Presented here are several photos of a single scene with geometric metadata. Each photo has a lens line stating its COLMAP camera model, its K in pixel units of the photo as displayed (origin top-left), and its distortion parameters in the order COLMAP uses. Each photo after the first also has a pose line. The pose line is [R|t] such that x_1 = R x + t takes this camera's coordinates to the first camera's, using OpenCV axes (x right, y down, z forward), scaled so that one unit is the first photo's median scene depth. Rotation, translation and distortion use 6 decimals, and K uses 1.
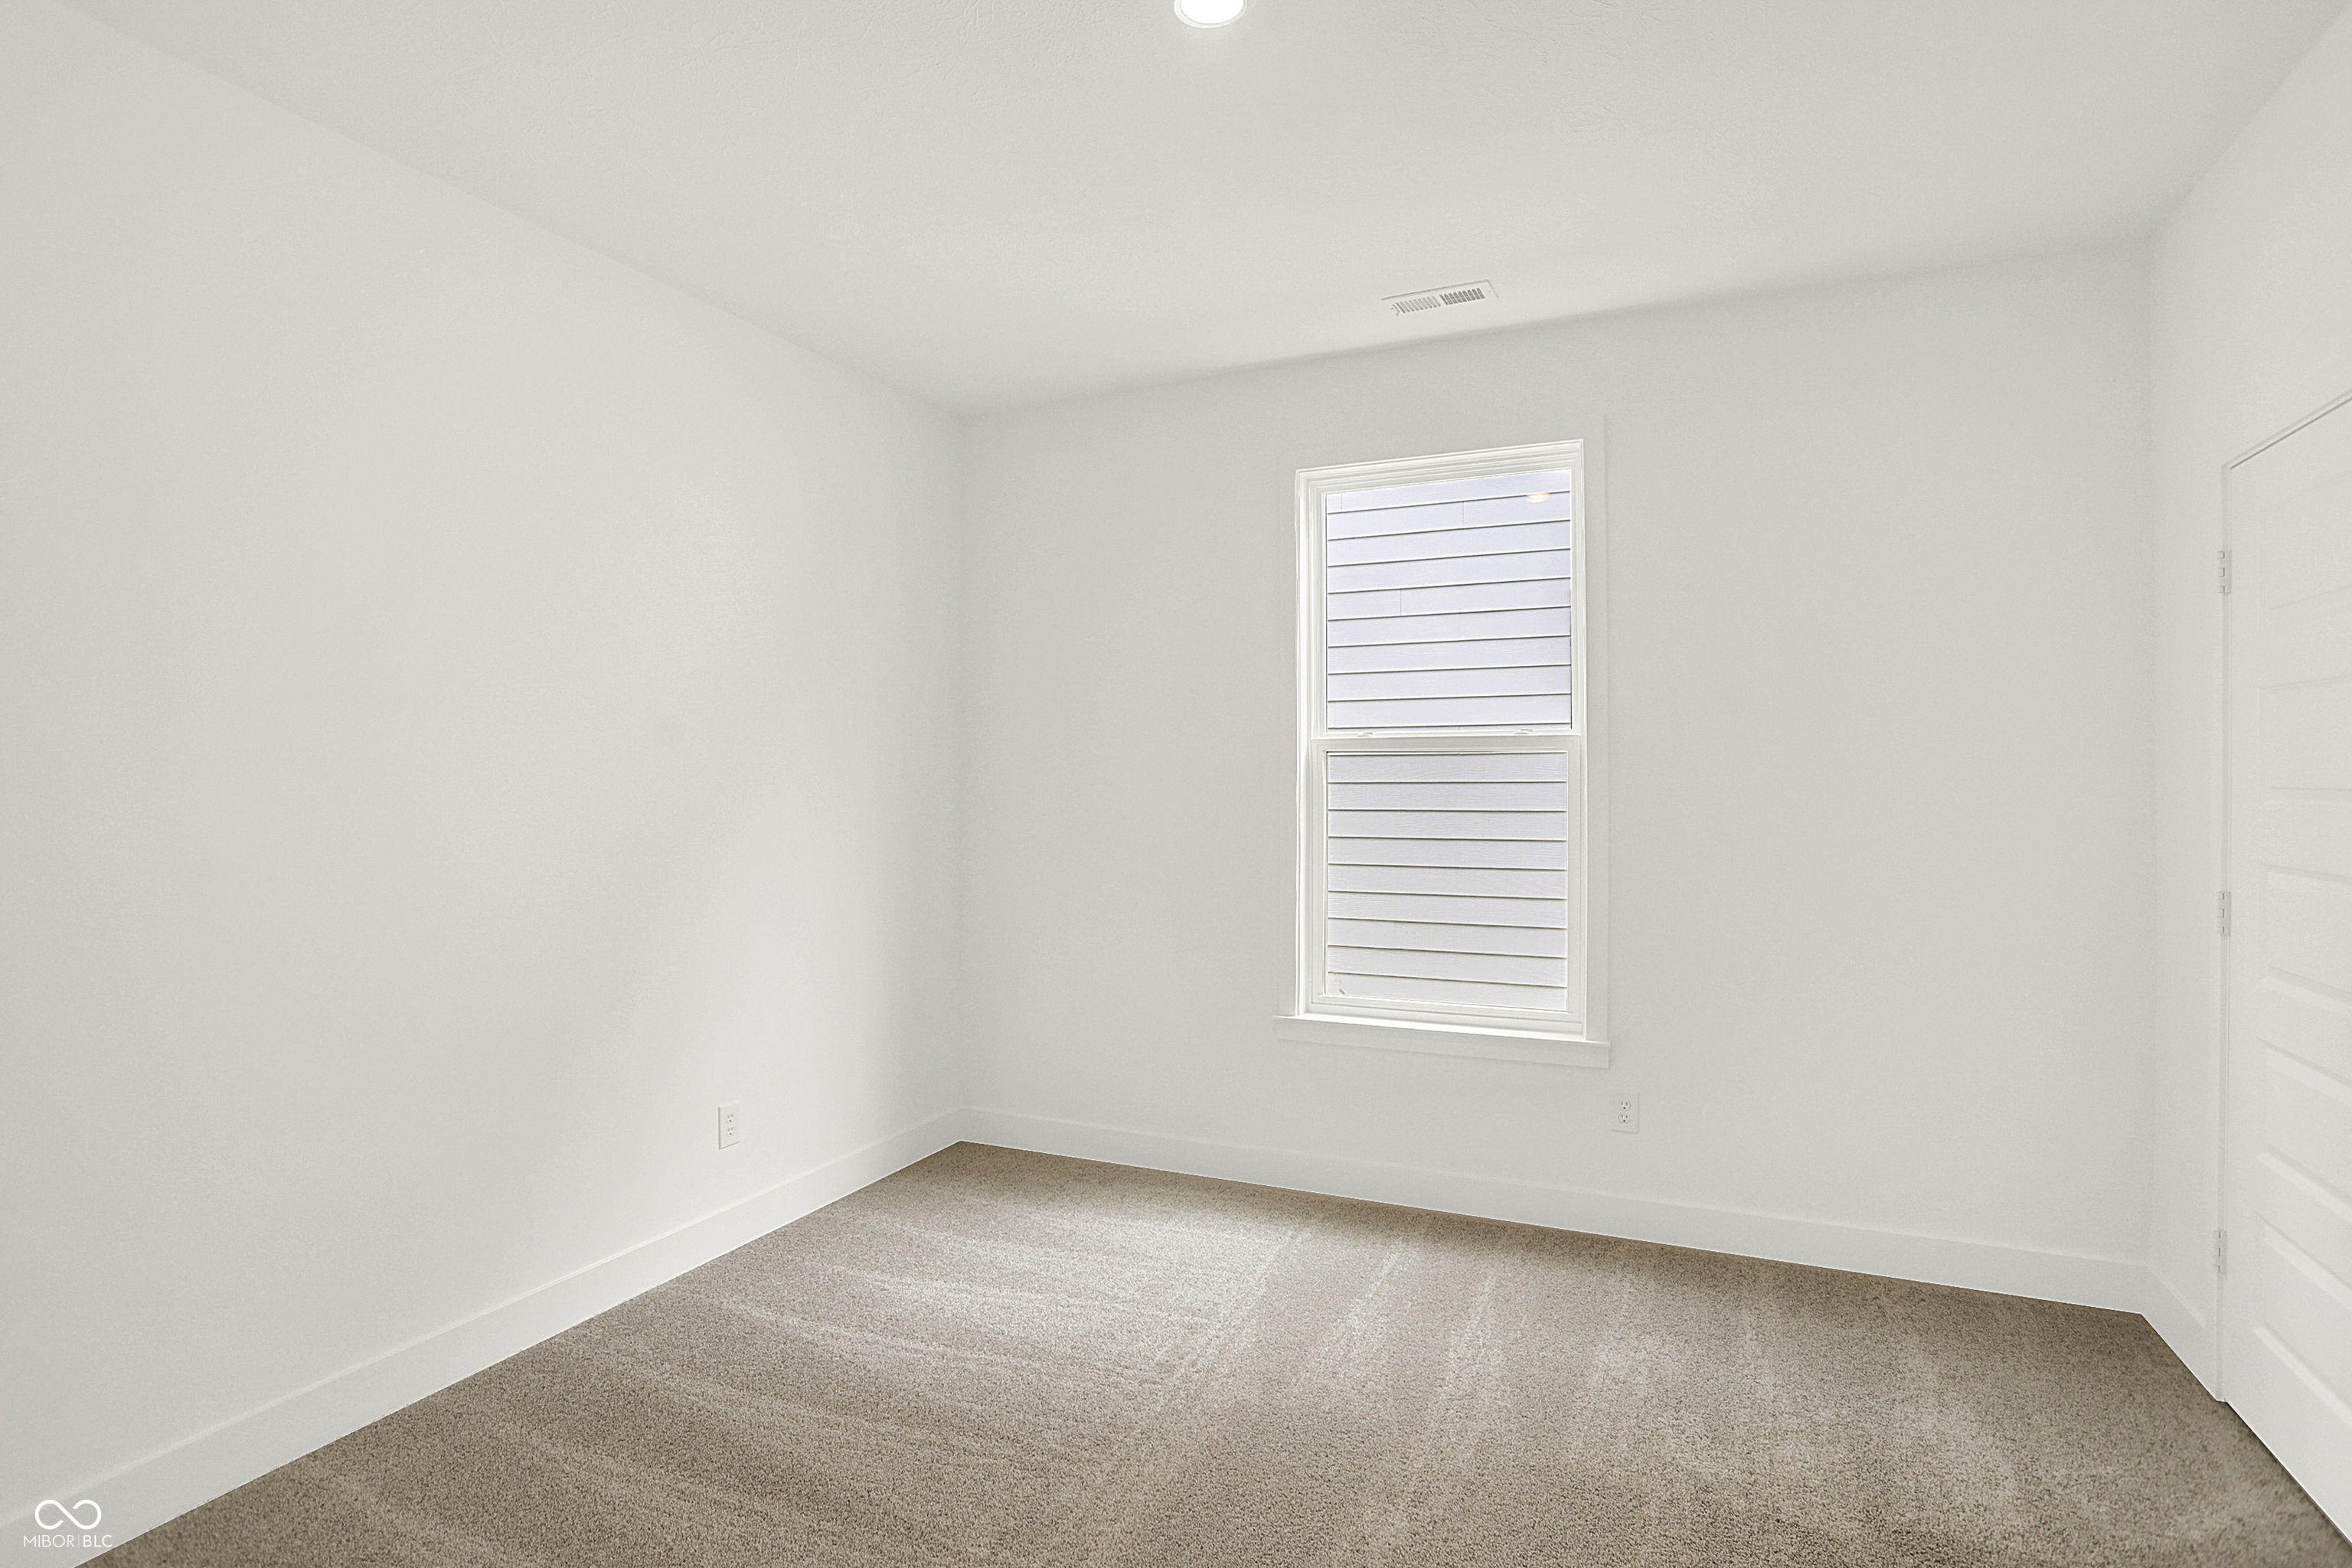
lens RADIAL K [[1179.1, 0, 1176.0], [0, 1179.1, 784.0], [0, 0, 1]] dist [-0.065804, 0.025083]
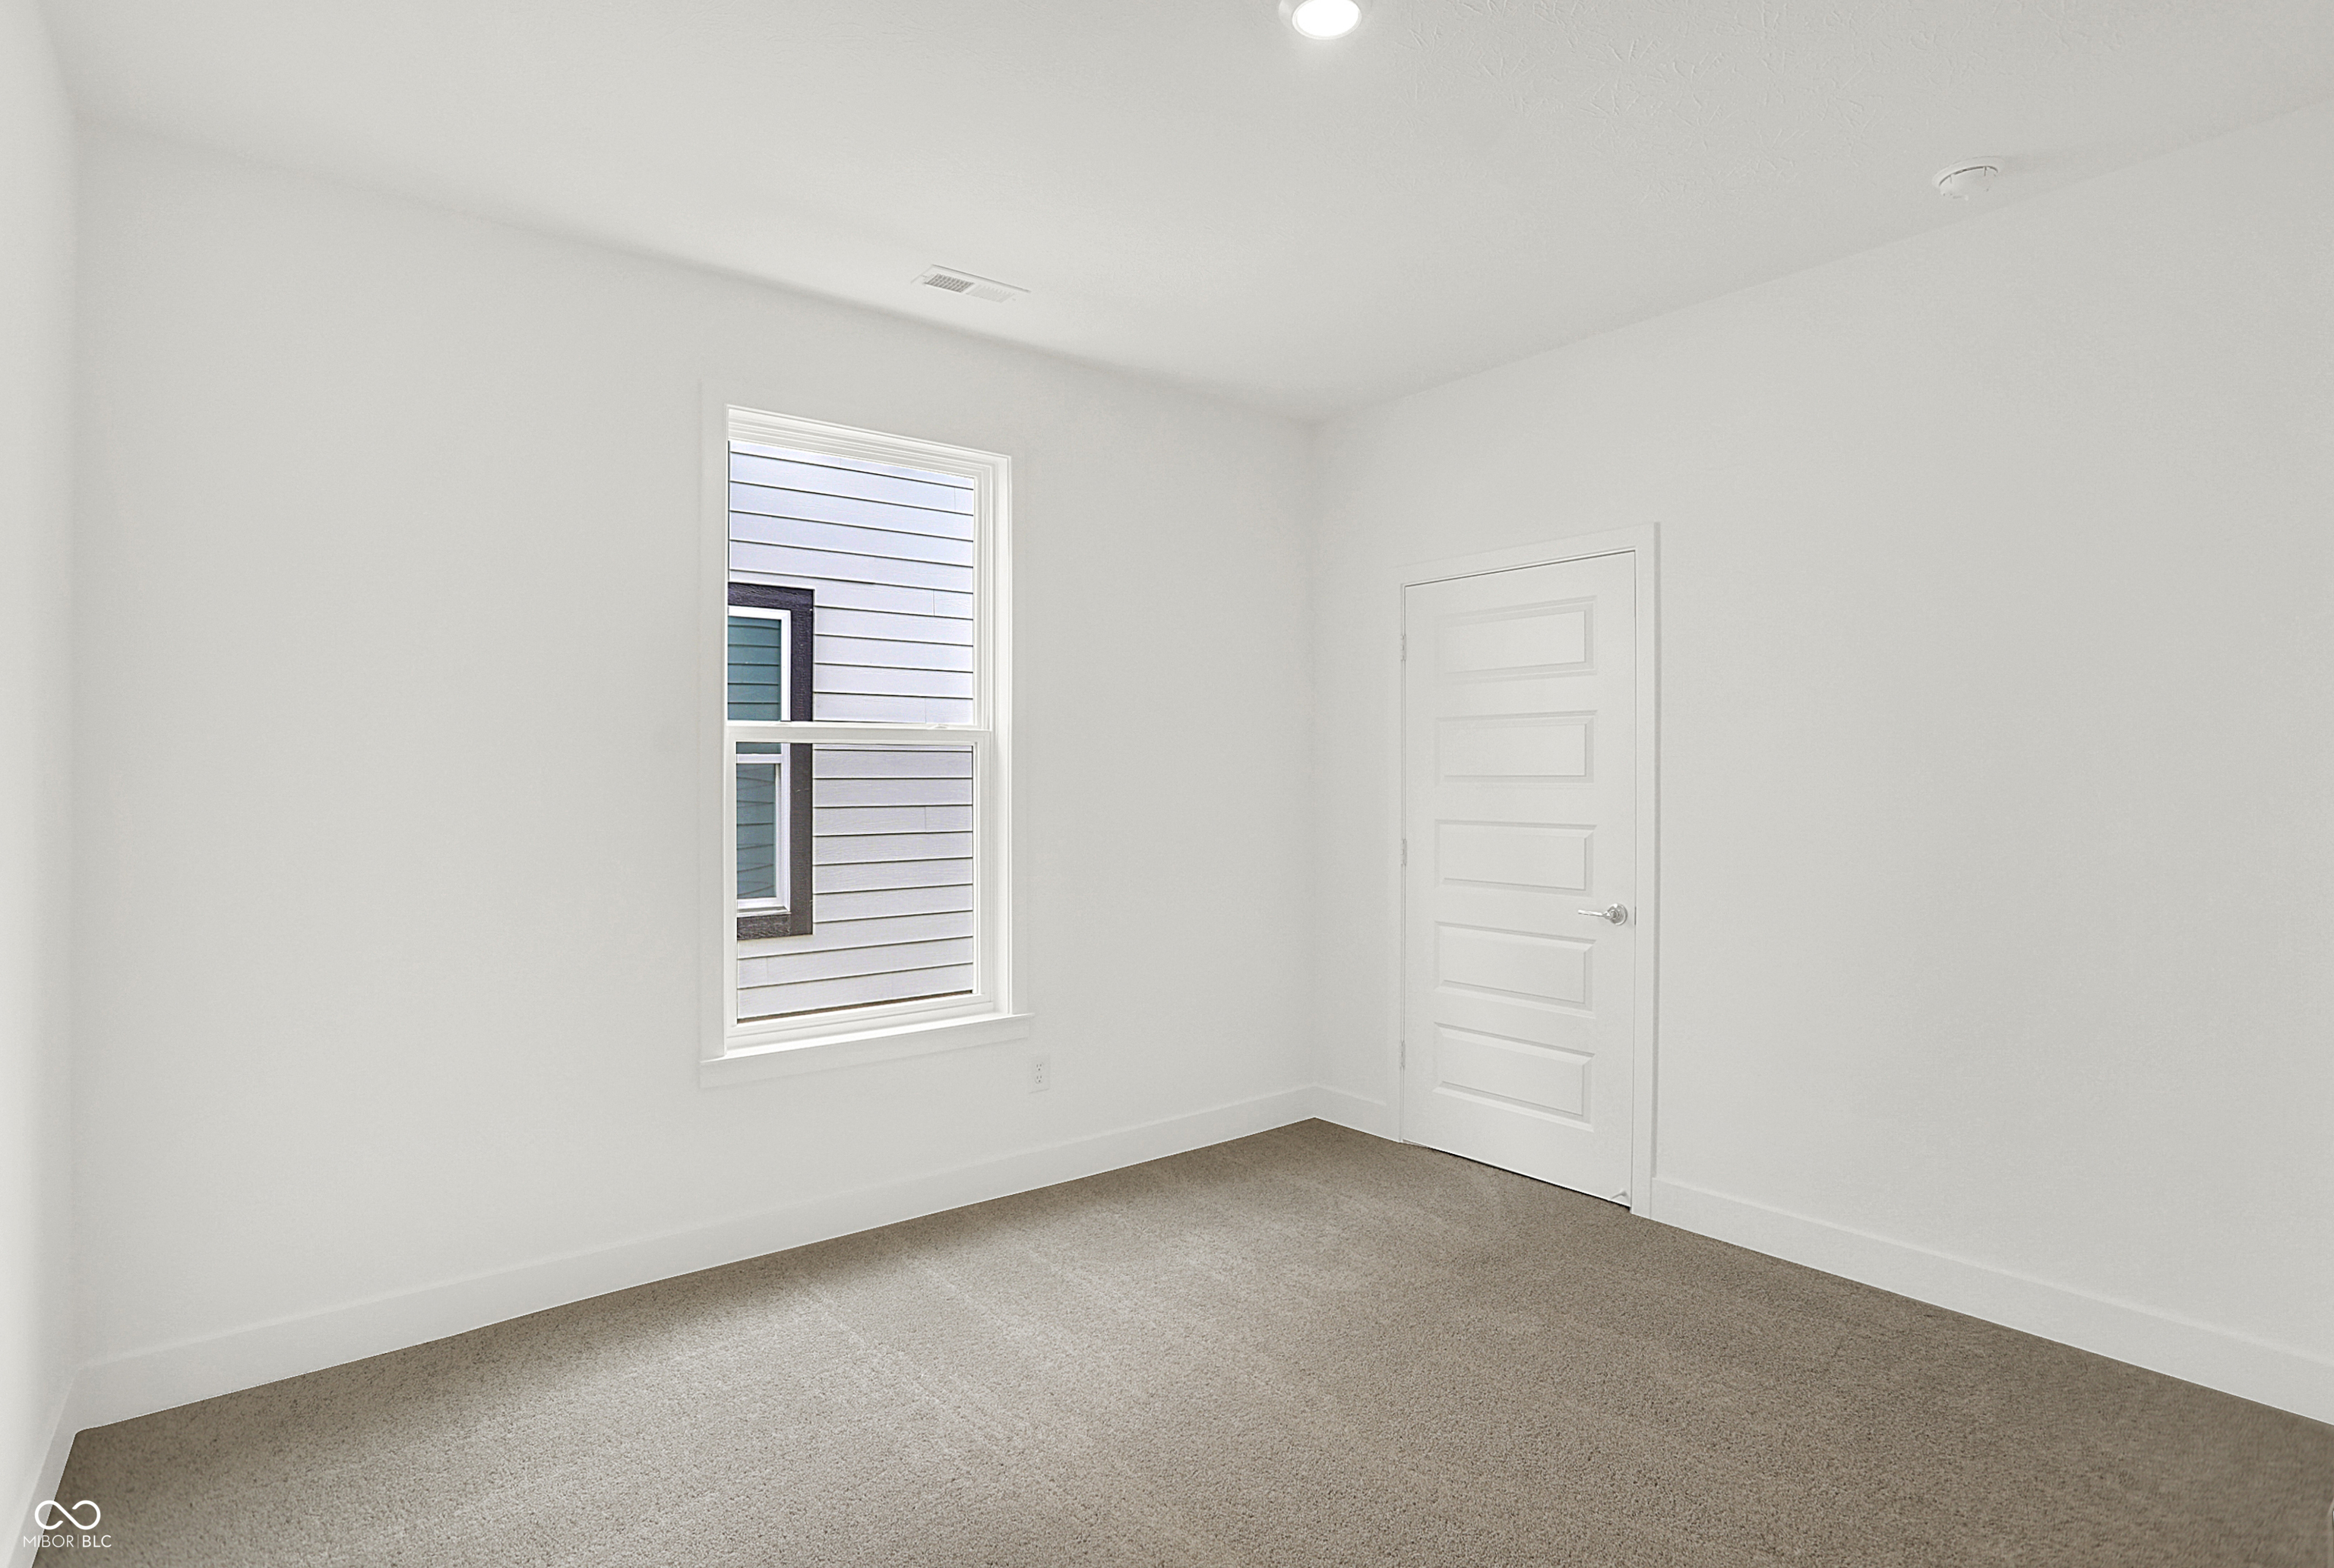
lens RADIAL K [[1180.9, 0, 1167.0], [0, 1180.9, 784.0], [0, 0, 1]] dist [-0.066603, 0.000126]
pose [[0.434269, -0.008800, 0.900740, -0.663204], [0.006383, 0.999957, 0.006692, -0.000481], [-0.900761, 0.002844, 0.434307, 0.467175]]
